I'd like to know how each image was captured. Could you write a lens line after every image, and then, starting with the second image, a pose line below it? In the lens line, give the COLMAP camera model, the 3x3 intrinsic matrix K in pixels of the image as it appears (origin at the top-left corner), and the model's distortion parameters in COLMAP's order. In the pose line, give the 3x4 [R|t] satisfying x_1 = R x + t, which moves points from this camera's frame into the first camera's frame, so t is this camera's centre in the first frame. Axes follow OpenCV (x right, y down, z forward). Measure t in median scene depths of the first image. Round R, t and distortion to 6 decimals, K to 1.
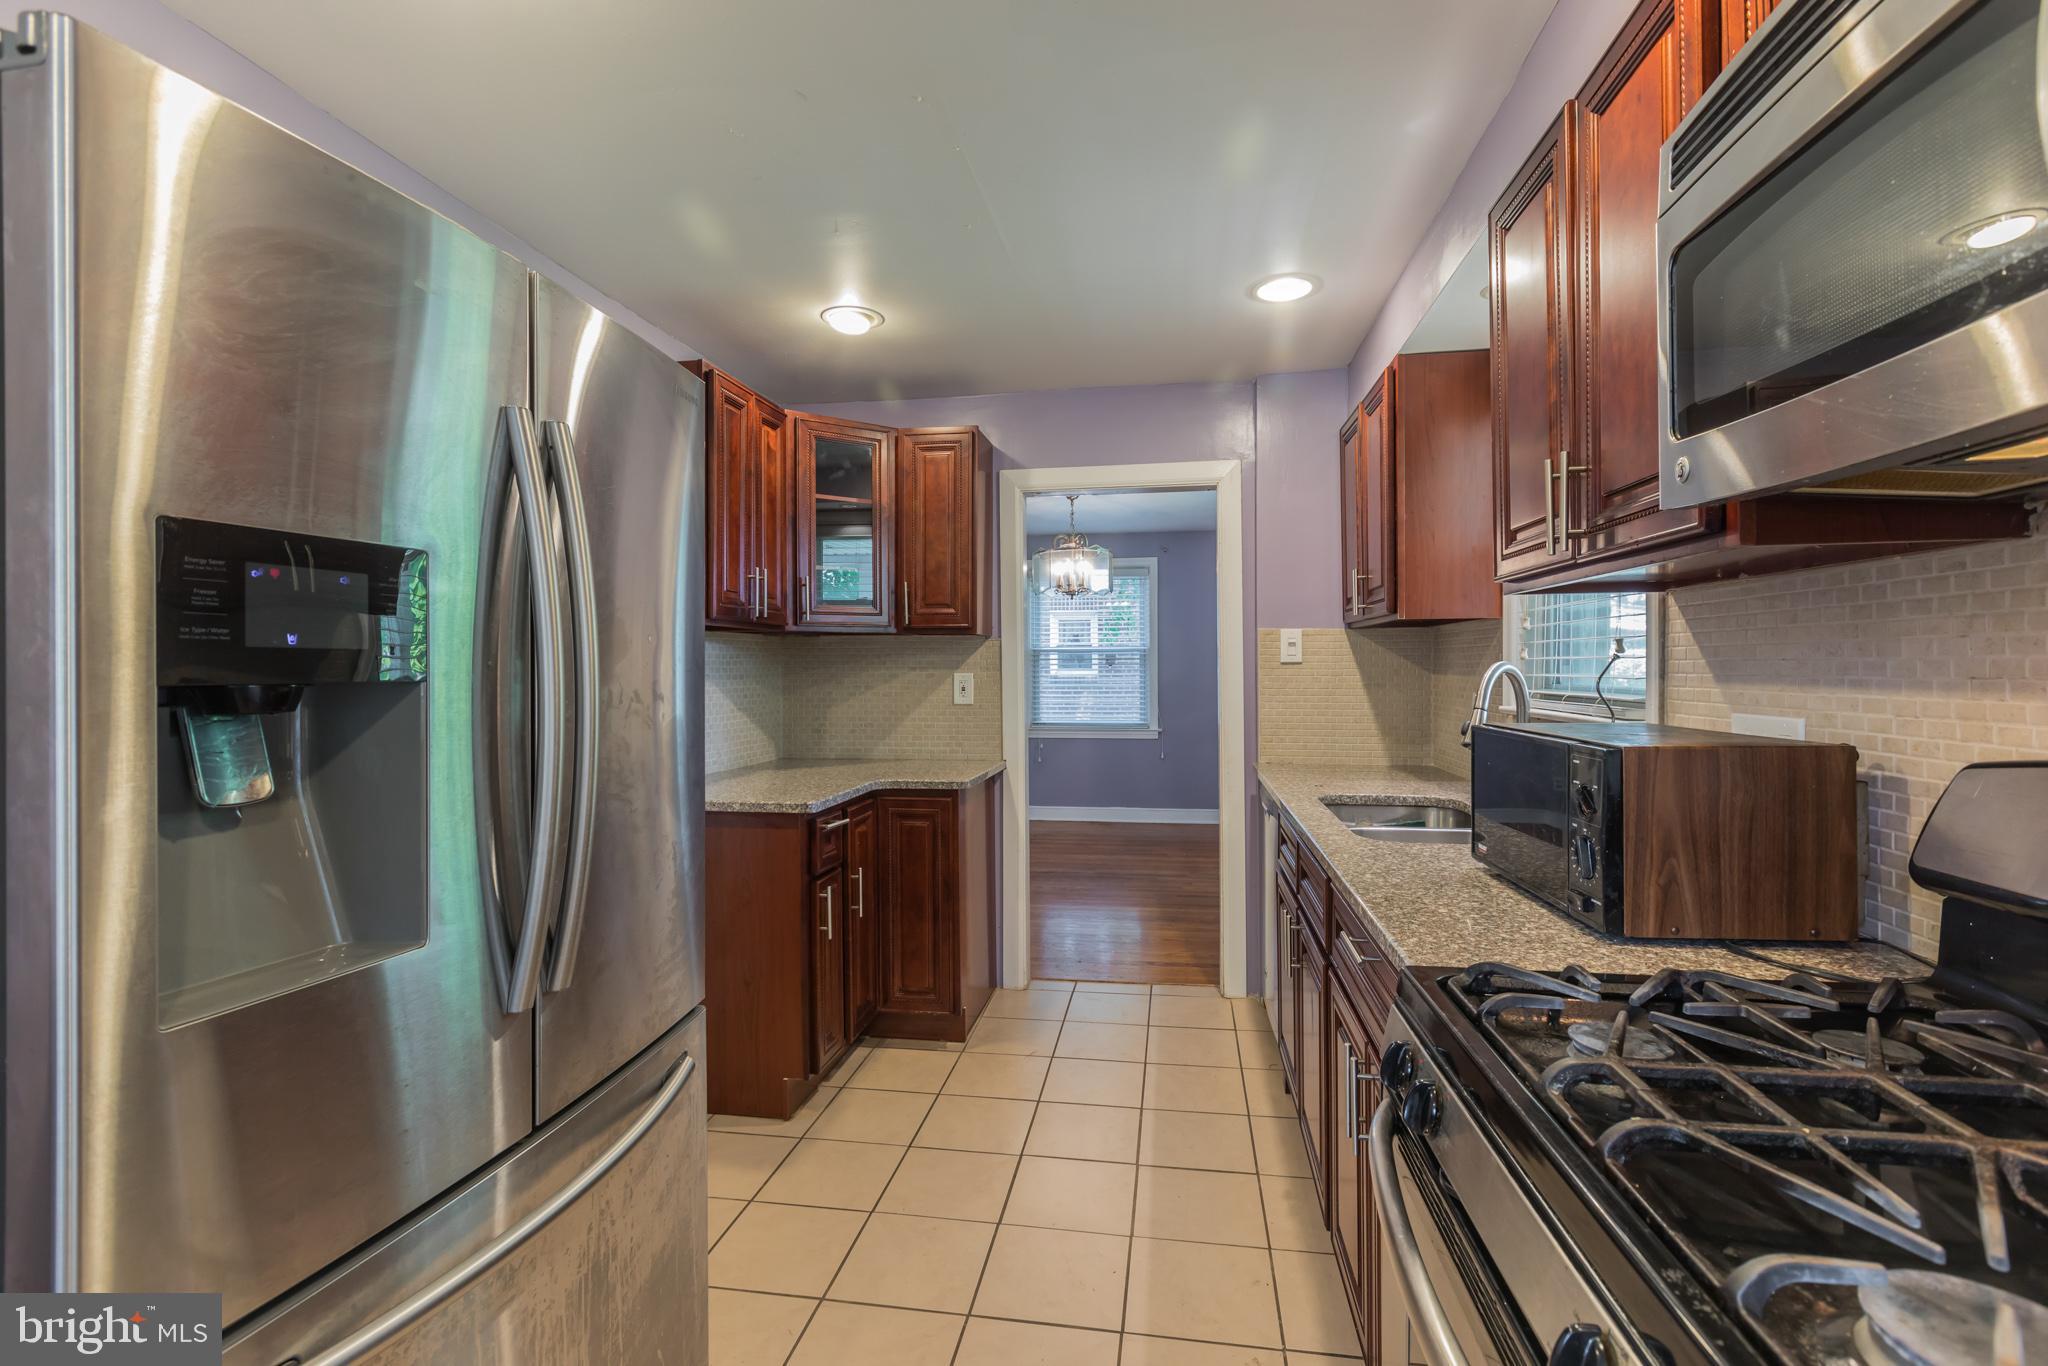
lens RADIAL K [[934.8, 0, 1024.2], [0, 934.8, 674.2], [0, 0, 1]] dist [0.000748, -0.000399]
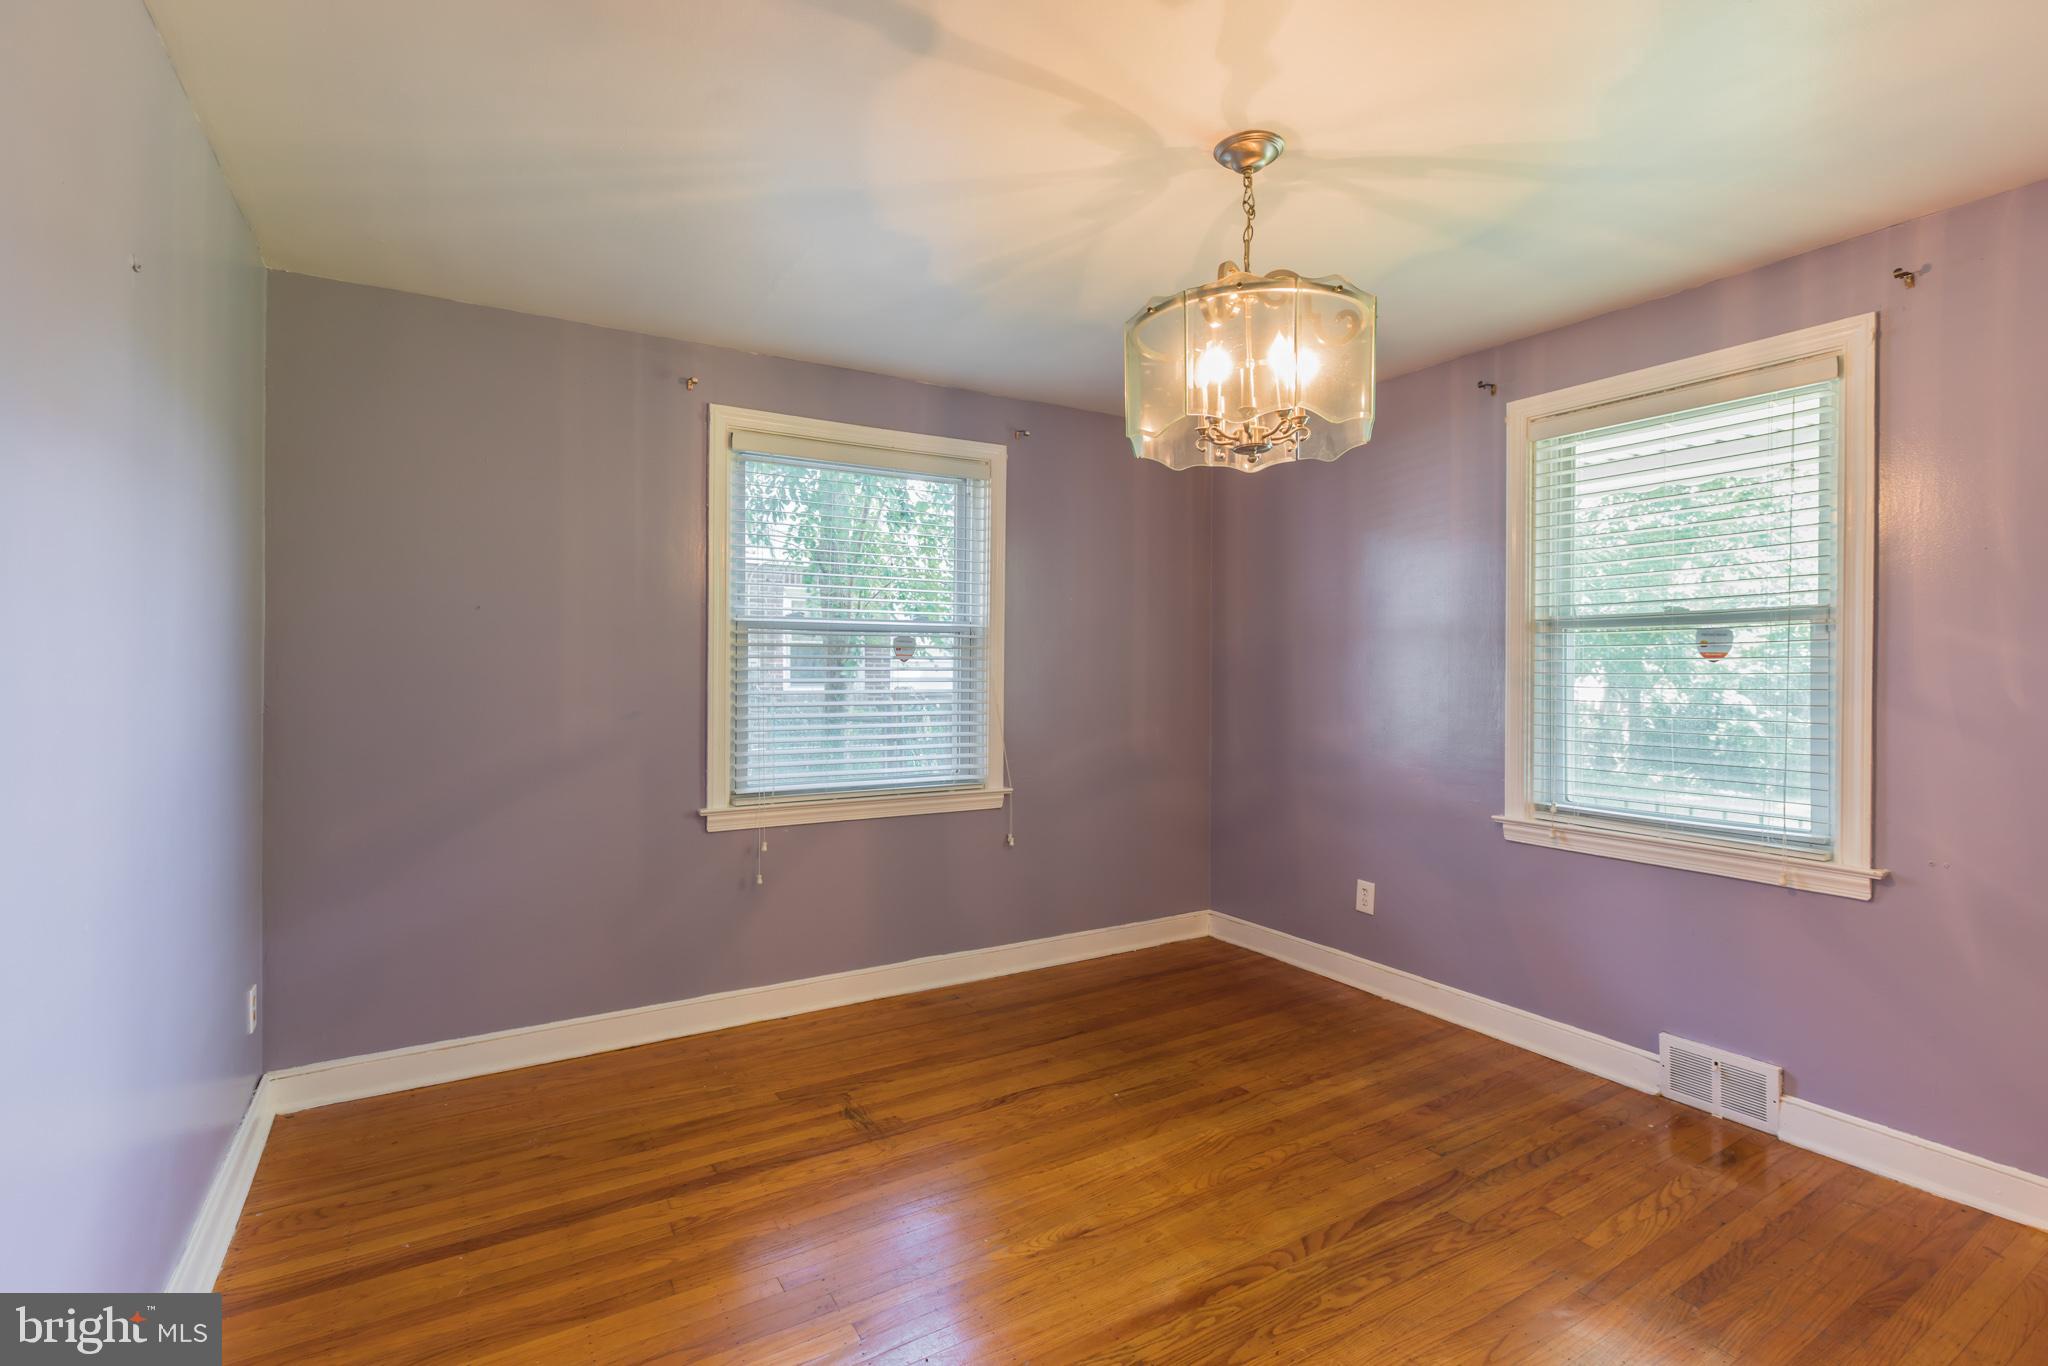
lens RADIAL K [[934.8, 0, 1023.3], [0, 934.8, 674.8], [0, 0, 1]] dist [0.000748, -0.000399]
pose [[0.754048, -0.005526, 0.656796, -0.176996], [-0.001735, 0.999944, 0.010405, -0.007763], [-0.656817, -0.008985, 0.753997, 0.612390]]
